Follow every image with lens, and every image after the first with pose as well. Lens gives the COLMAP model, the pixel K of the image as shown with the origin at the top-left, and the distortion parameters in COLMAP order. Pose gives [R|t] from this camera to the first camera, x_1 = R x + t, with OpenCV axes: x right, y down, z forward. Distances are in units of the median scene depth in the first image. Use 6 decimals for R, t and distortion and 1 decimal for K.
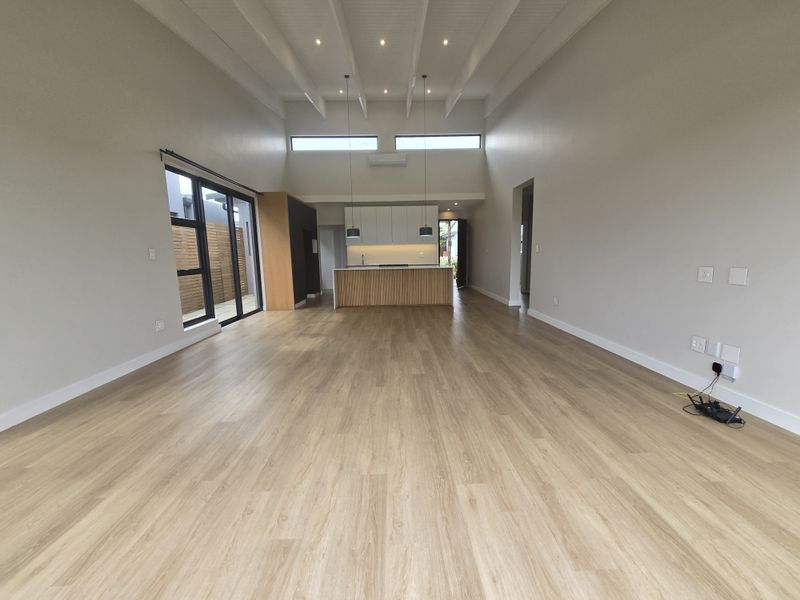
lens RADIAL K [[328.1, 0, 403.7], [0, 328.1, 294.6], [0, 0, 1]] dist [0.001461, -0.000073]
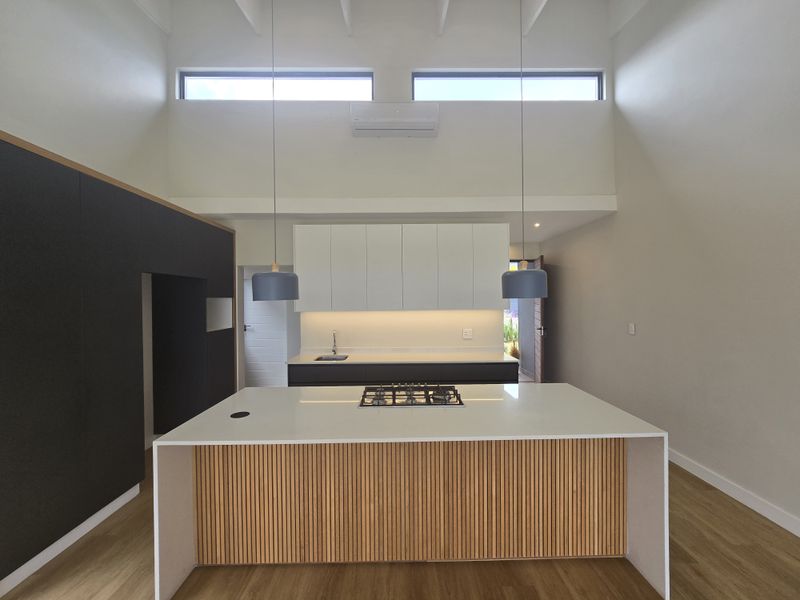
lens RADIAL K [[328.1, 0, 399.3], [0, 328.1, 302.4], [0, 0, 1]] dist [0.001461, -0.000073]
pose [[0.999626, 0.010062, -0.025418, -0.029866], [-0.013048, 0.992666, -0.120185, -0.115145], [0.024022, 0.120471, 0.992426, 0.587962]]
